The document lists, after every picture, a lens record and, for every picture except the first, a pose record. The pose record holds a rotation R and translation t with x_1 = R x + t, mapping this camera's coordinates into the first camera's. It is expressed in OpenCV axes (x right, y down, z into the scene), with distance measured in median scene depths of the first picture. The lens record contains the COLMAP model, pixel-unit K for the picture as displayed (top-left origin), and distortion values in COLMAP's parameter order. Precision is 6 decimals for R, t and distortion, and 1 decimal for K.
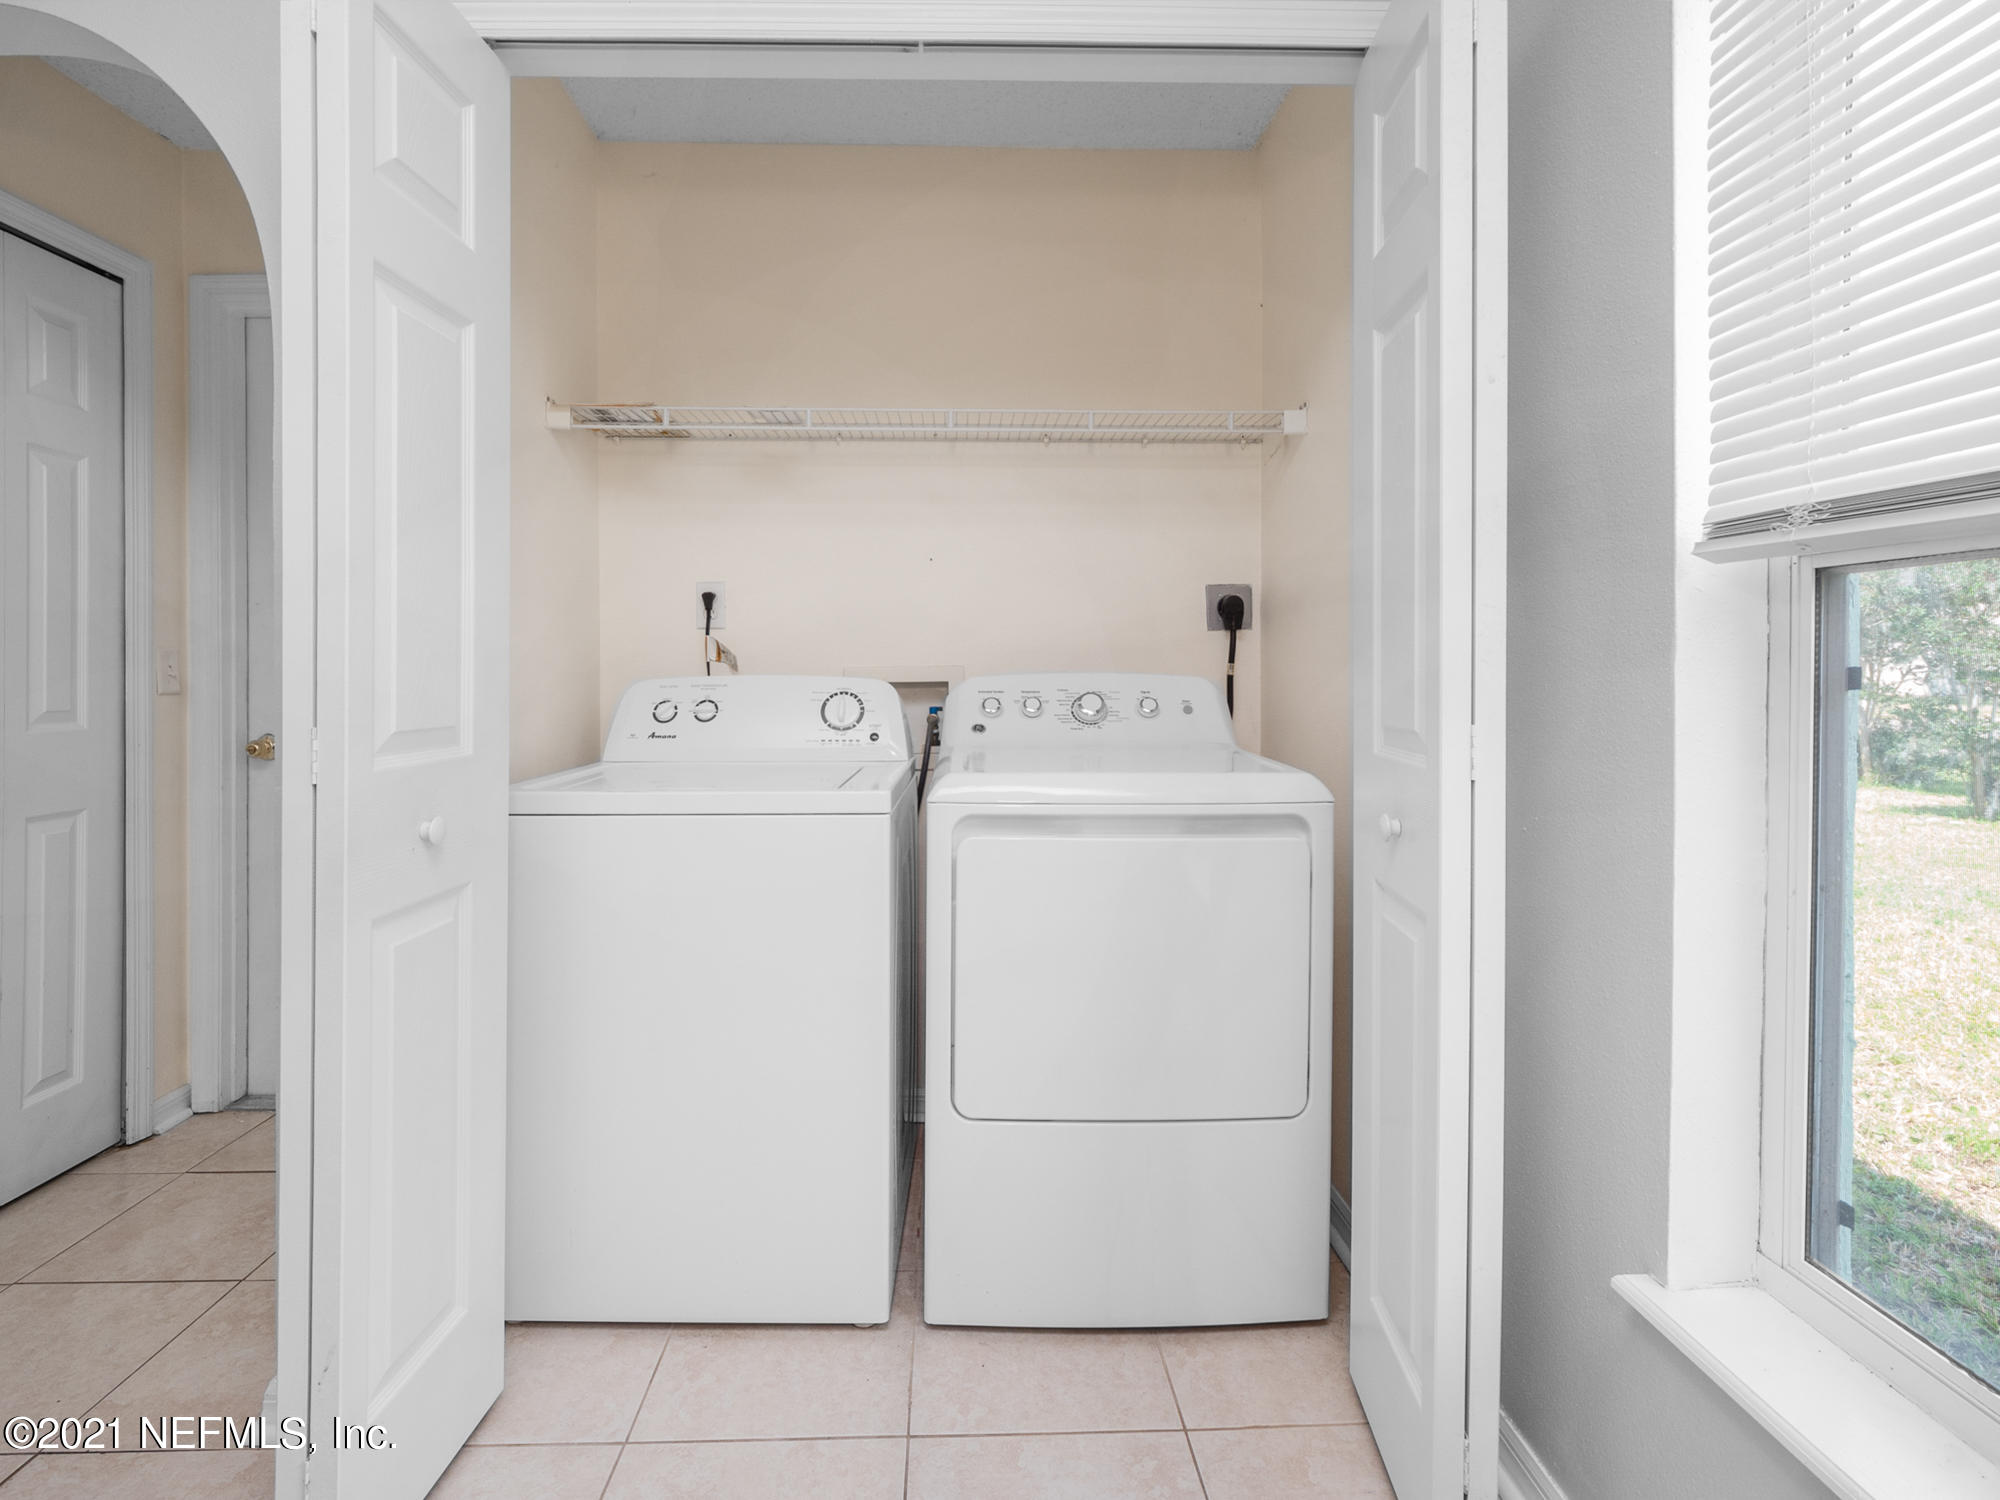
lens RADIAL K [[994.7, 0, 984.0], [0, 994.7, 721.1], [0, 0, 1]] dist [-0.014273, -0.001381]
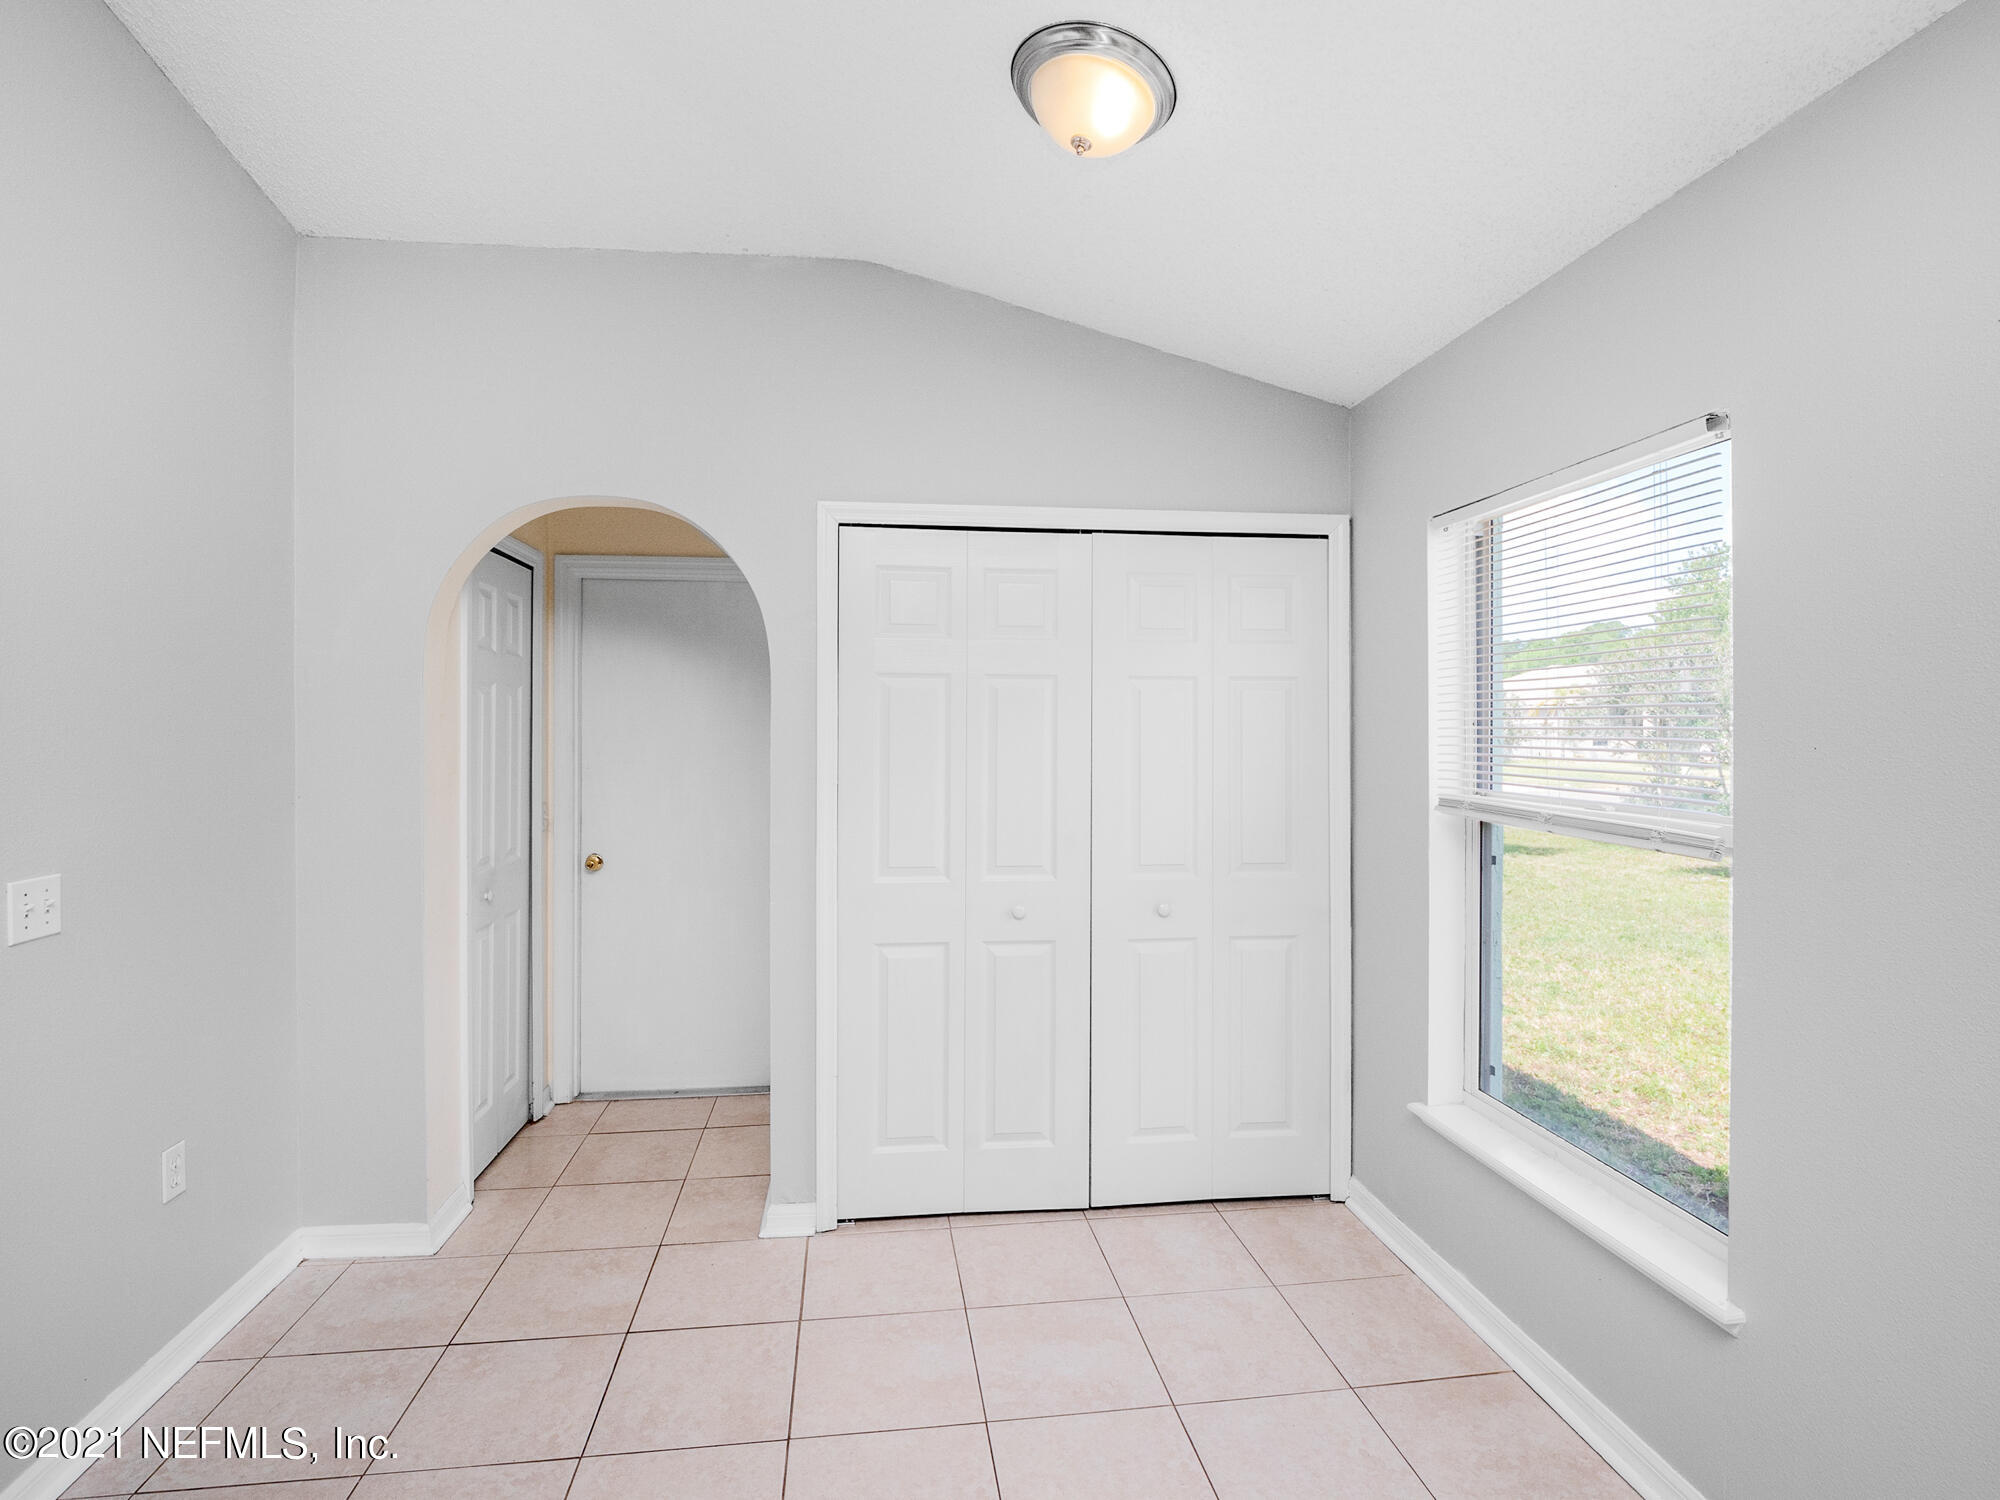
lens RADIAL K [[994.7, 0, 1003.0], [0, 994.7, 766.4], [0, 0, 1]] dist [-0.014273, -0.001381]
pose [[0.993562, 0.002738, 0.113254, -0.286658], [-0.001581, 0.999946, -0.010301, -0.108574], [-0.113276, 0.010055, 0.993513, -0.602959]]
